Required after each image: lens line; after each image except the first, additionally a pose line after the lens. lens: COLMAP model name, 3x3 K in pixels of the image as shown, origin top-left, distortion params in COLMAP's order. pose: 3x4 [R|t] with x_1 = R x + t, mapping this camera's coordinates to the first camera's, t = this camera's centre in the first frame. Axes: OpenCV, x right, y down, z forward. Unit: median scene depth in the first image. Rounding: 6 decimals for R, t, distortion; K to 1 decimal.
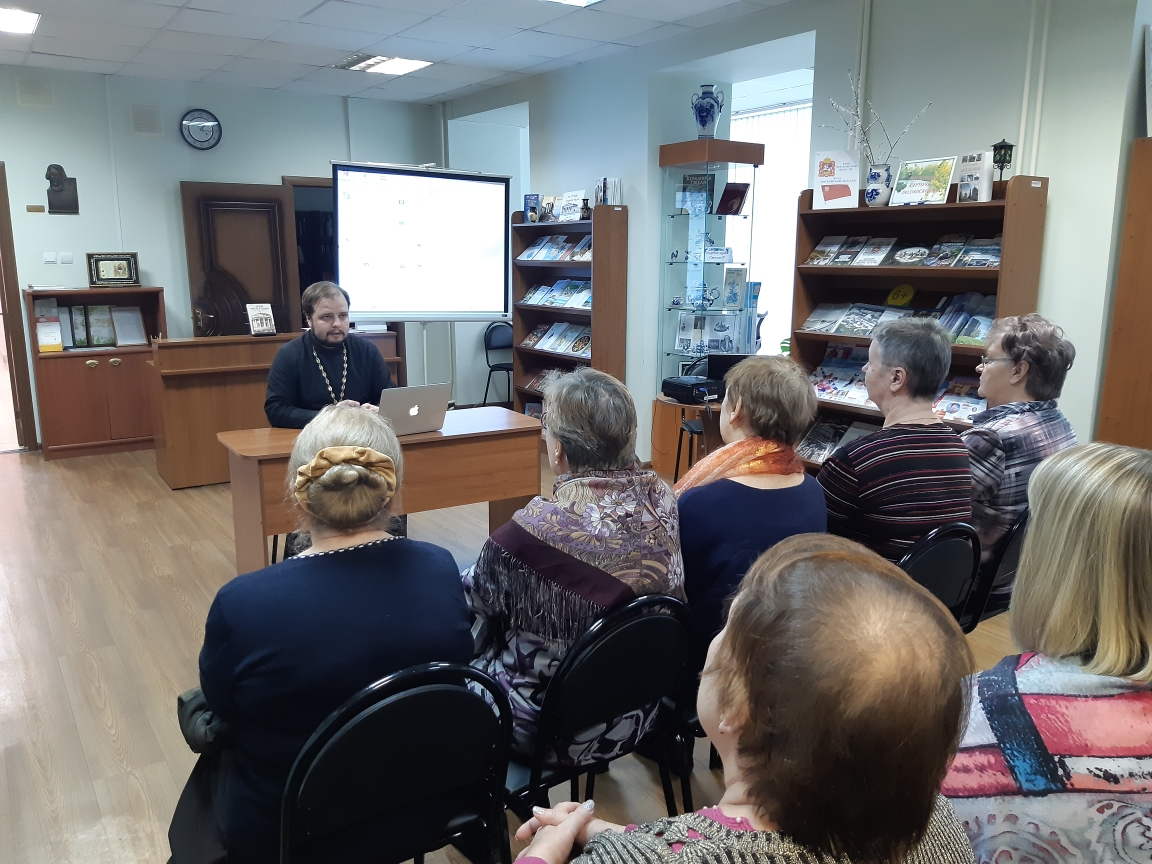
lens RADIAL K [[937.8, 0, 586.4], [0, 937.8, 432.5], [0, 0, 1]] dist [0.007370, -0.002464]
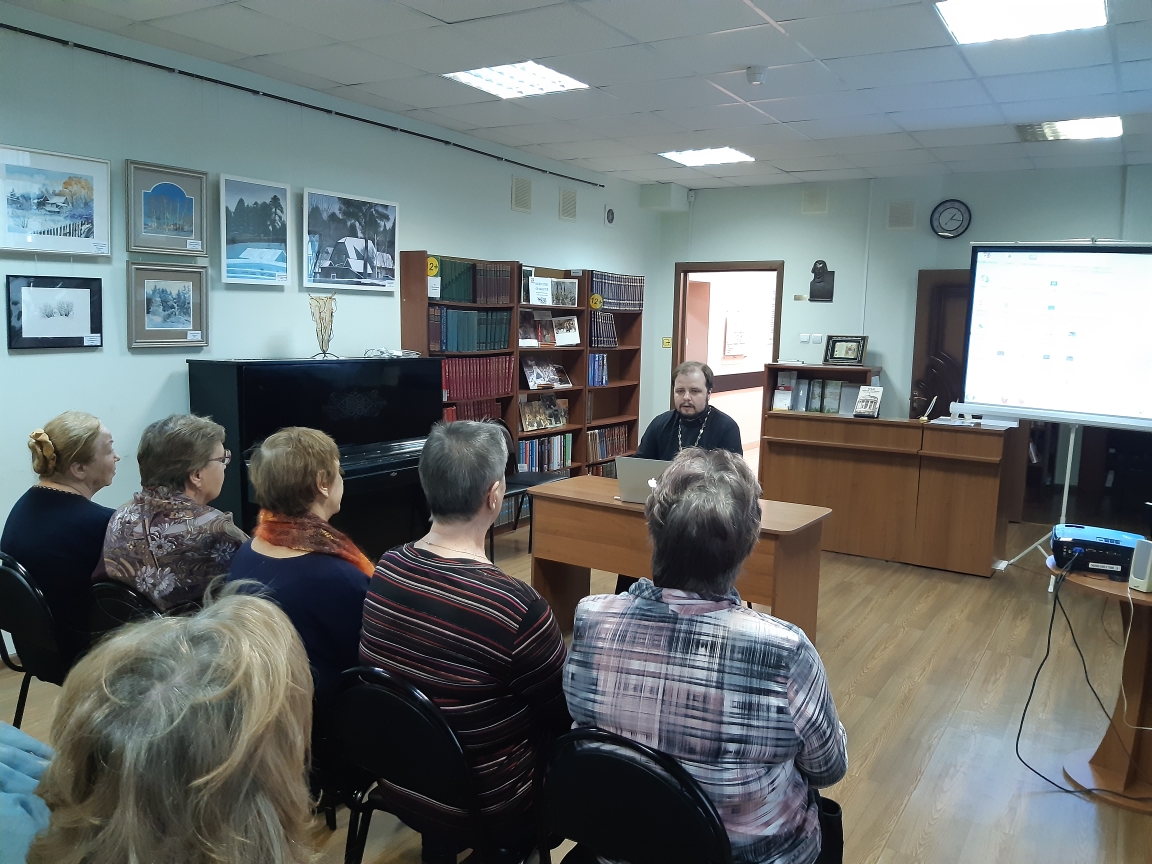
lens RADIAL K [[937.8, 0, 586.4], [0, 937.8, 432.5], [0, 0, 1]] dist [0.007370, -0.002464]
pose [[0.434954, 0.115040, -0.893074, 0.380989], [-0.194735, 0.980352, 0.031440, -0.052078], [0.879143, 0.160238, 0.448810, 0.242247]]
